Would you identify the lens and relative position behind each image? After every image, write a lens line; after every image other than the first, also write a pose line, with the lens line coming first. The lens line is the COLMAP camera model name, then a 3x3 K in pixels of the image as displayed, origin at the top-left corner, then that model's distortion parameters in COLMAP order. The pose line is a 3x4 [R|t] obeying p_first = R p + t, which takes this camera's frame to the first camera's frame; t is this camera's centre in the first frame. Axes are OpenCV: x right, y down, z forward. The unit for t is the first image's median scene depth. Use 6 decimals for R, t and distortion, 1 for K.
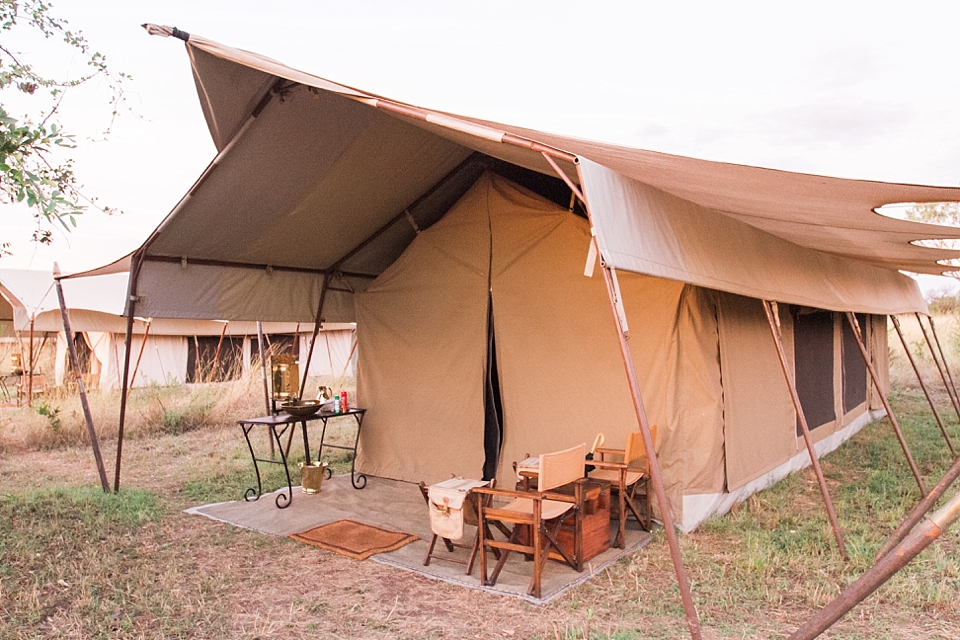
lens RADIAL K [[717.3, 0, 479.0], [0, 717.3, 329.9], [0, 0, 1]] dist [-0.004309, 0.002738]
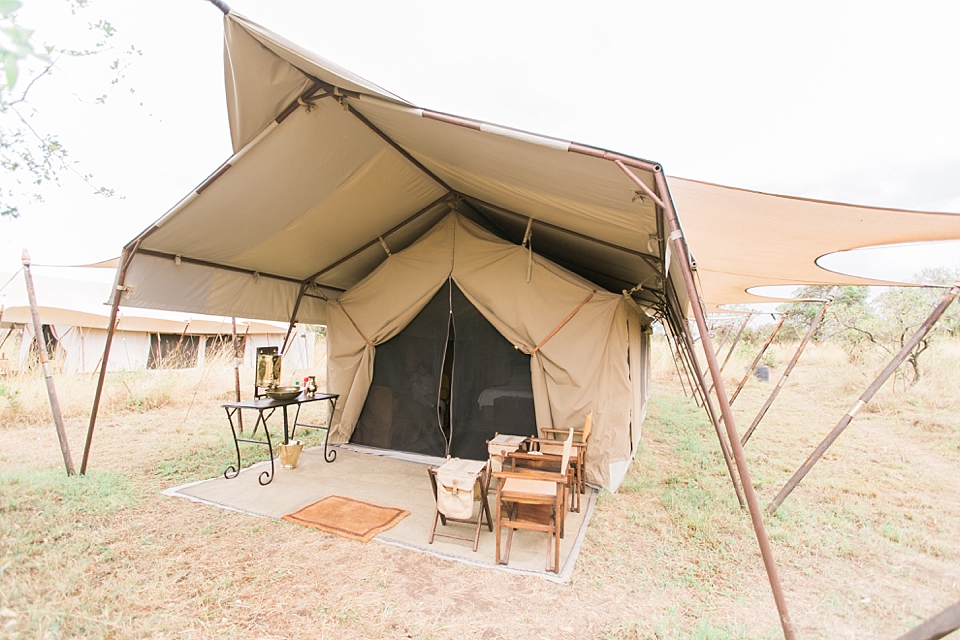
lens RADIAL K [[429.8, 0, 480.0], [0, 429.8, 320.0], [0, 0, 1]] dist [0.001539, -0.000279]
pose [[0.959386, 0.053383, 0.276999, -0.138741], [-0.038888, 0.997584, -0.057565, 0.017155], [-0.279402, 0.044456, 0.959144, 0.232730]]
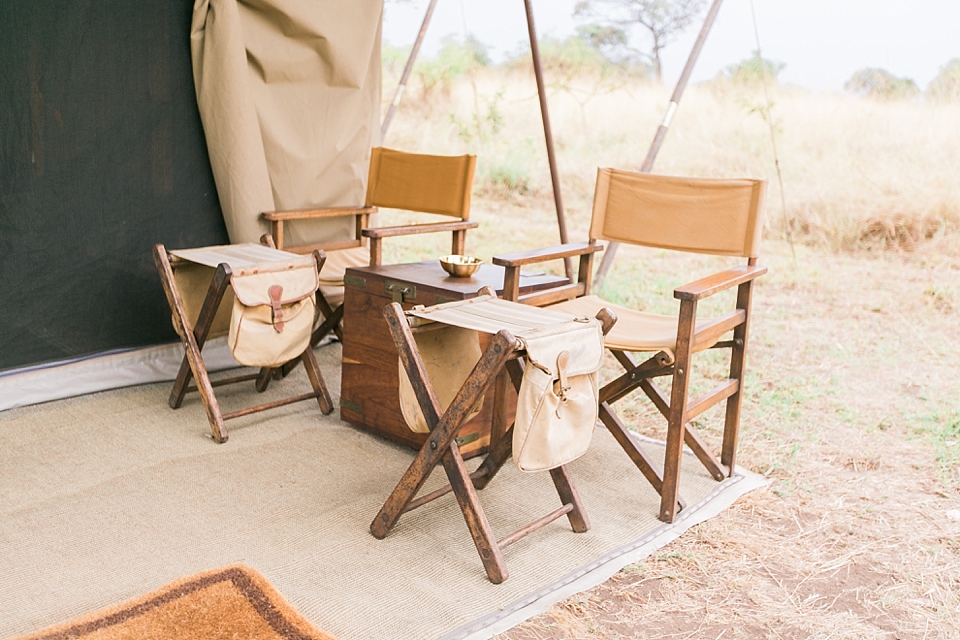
lens RADIAL K [[918.0, 0, 480.0], [0, 918.0, 320.0], [0, 0, 1]] dist [-0.005209, -0.001179]
pose [[0.099962, -0.201456, 0.974383, -0.308570], [-0.044503, 0.977403, 0.206646, 0.088151], [-0.993995, -0.064020, 0.088738, 0.667179]]
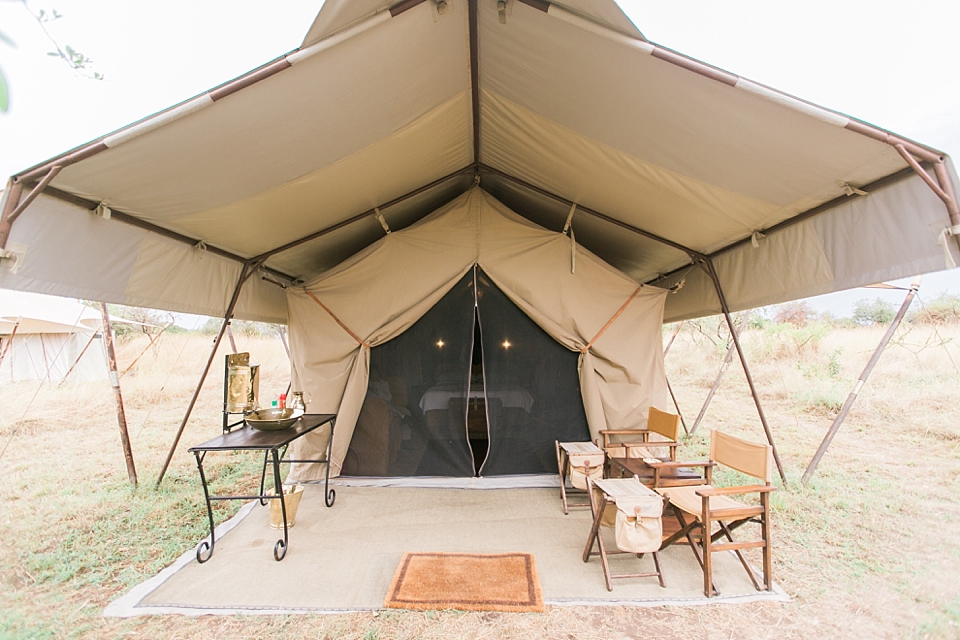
lens RADIAL K [[429.8, 0, 480.0], [0, 429.8, 320.0], [0, 0, 1]] dist [0.001539, -0.000279]
pose [[0.768254, 0.047219, 0.638401, -0.374498], [-0.013315, 0.998239, -0.057811, 0.020743], [-0.640007, 0.035913, 0.767530, 0.467400]]
